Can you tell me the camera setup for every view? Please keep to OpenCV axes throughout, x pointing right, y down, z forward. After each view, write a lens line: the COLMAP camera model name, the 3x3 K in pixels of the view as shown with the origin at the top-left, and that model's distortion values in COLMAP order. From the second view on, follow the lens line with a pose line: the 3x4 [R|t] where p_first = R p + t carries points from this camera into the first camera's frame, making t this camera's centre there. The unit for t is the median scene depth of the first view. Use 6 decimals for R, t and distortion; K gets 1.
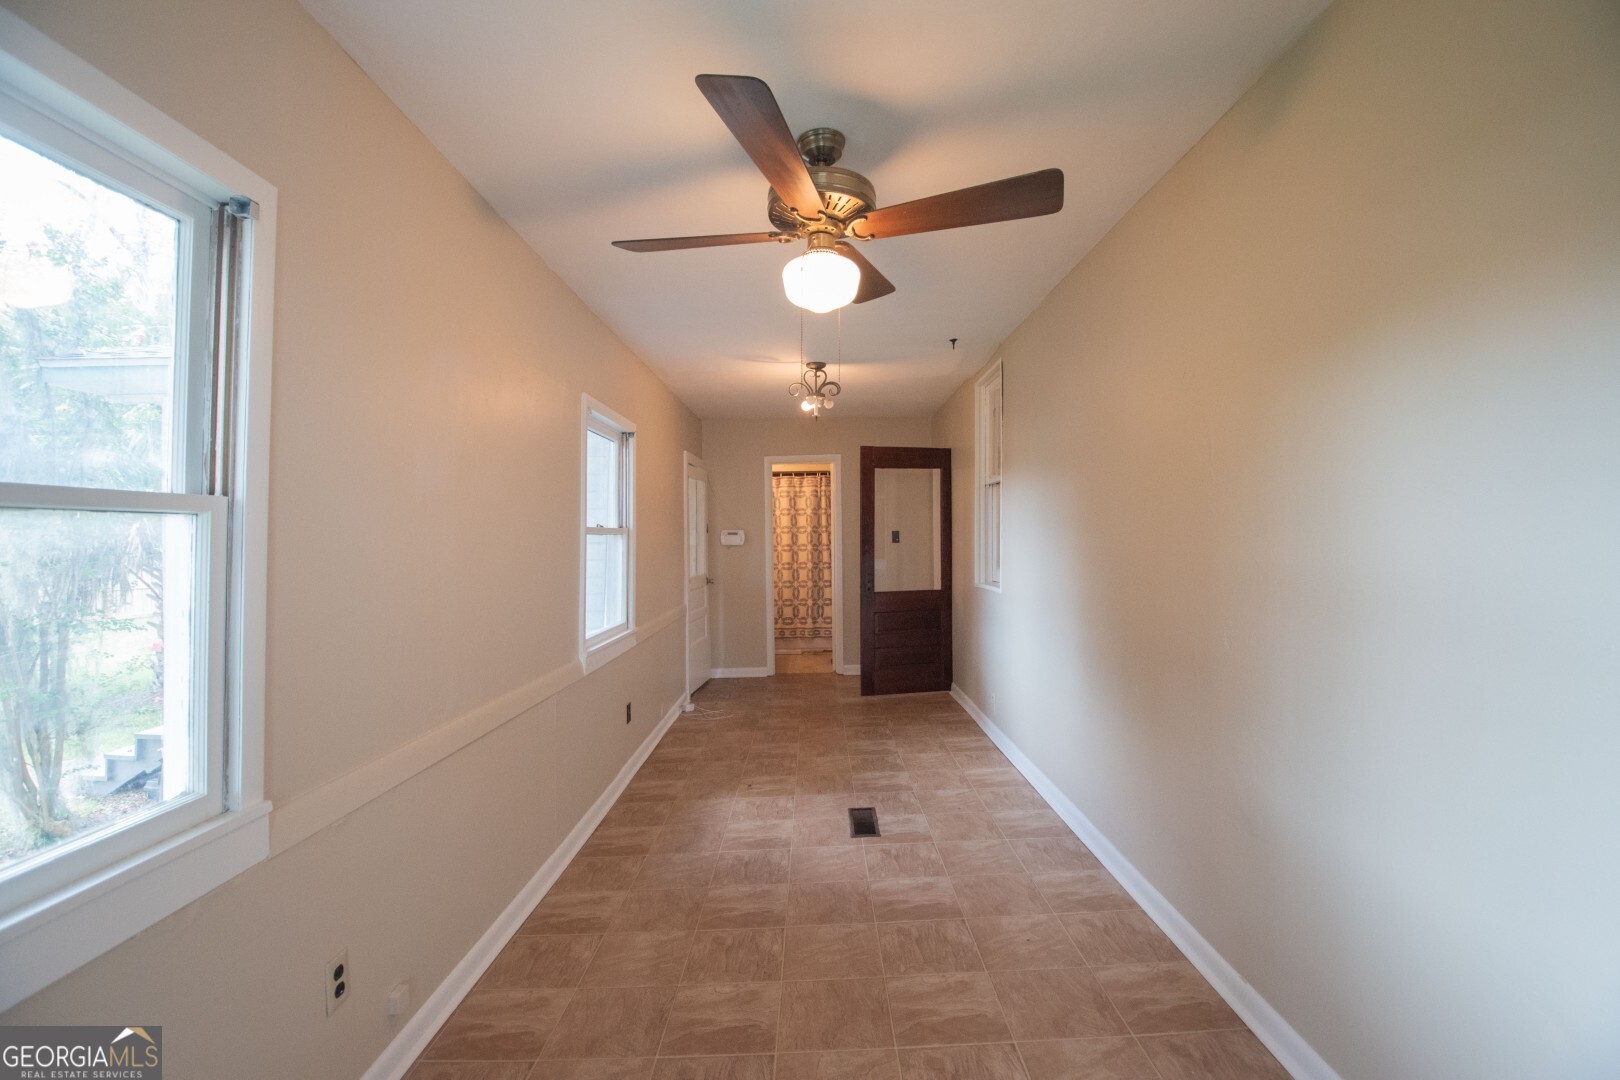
lens RADIAL K [[716.7, 0, 820.3], [0, 716.7, 529.2], [0, 0, 1]] dist [0.000651, -0.015060]
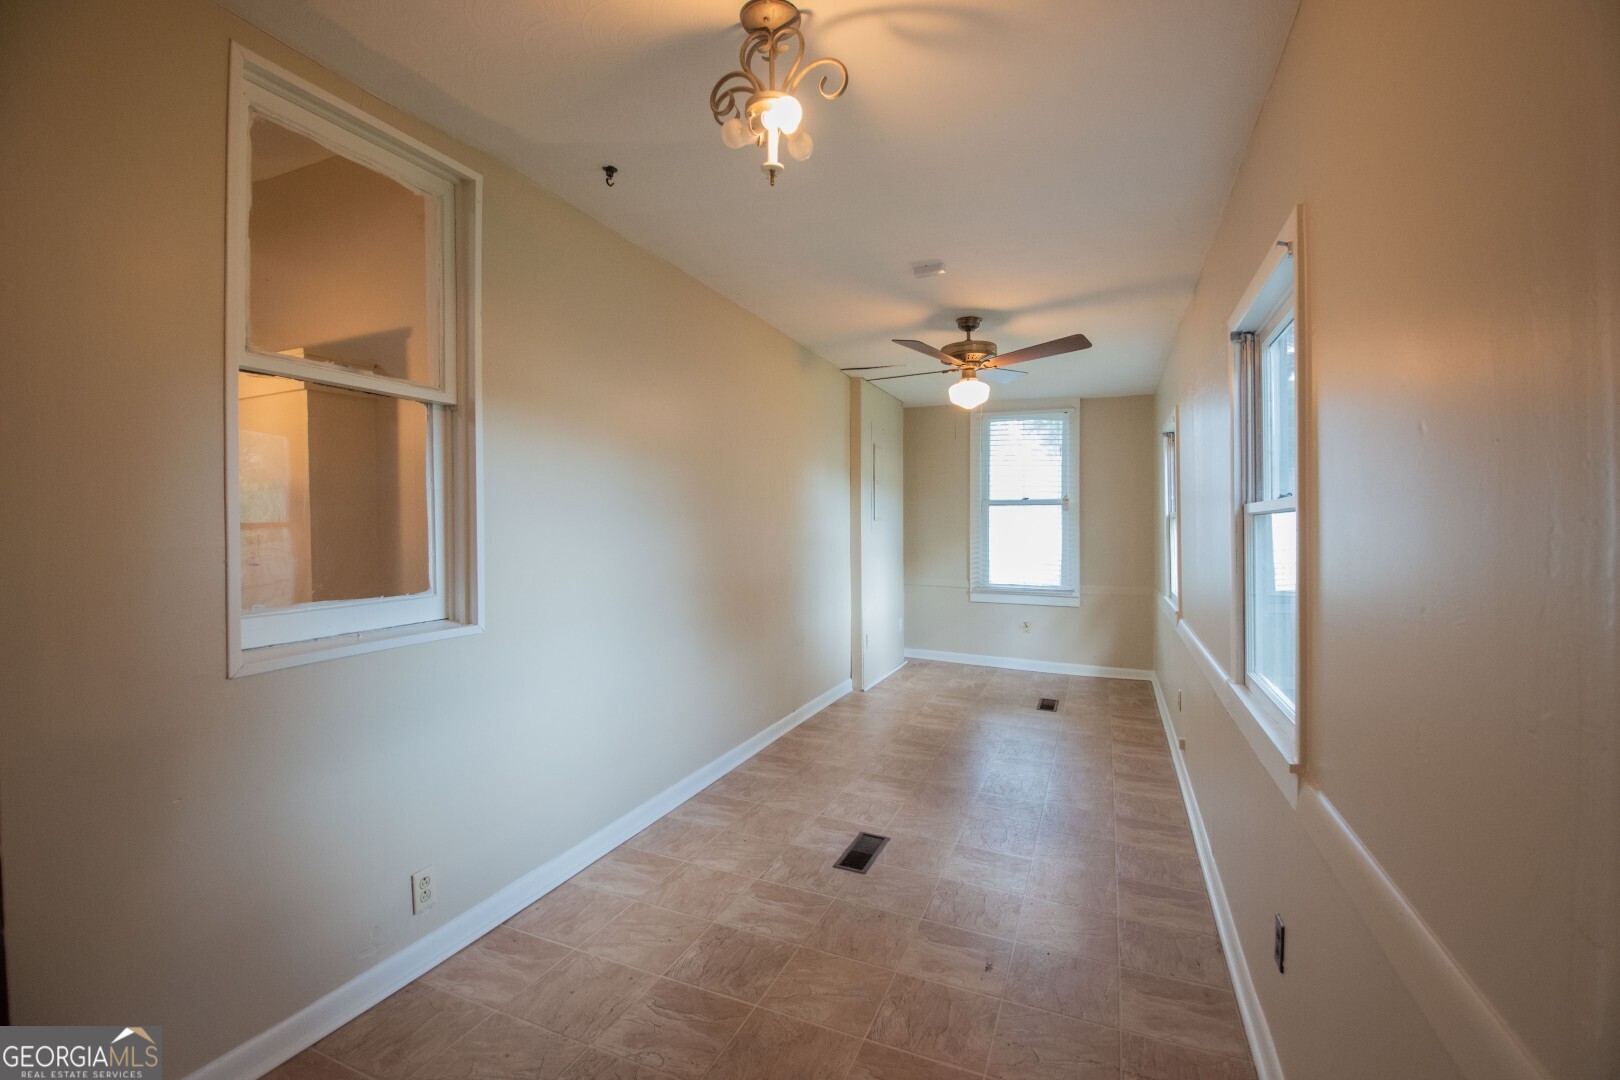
lens RADIAL K [[716.7, 0, 820.3], [0, 716.7, 529.2], [0, 0, 1]] dist [0.000651, -0.015060]
pose [[-0.926483, 0.003282, 0.376323, -0.194363], [0.000568, 0.999973, -0.007324, 0.023016], [-0.376337, -0.006572, -0.926460, 1.622539]]
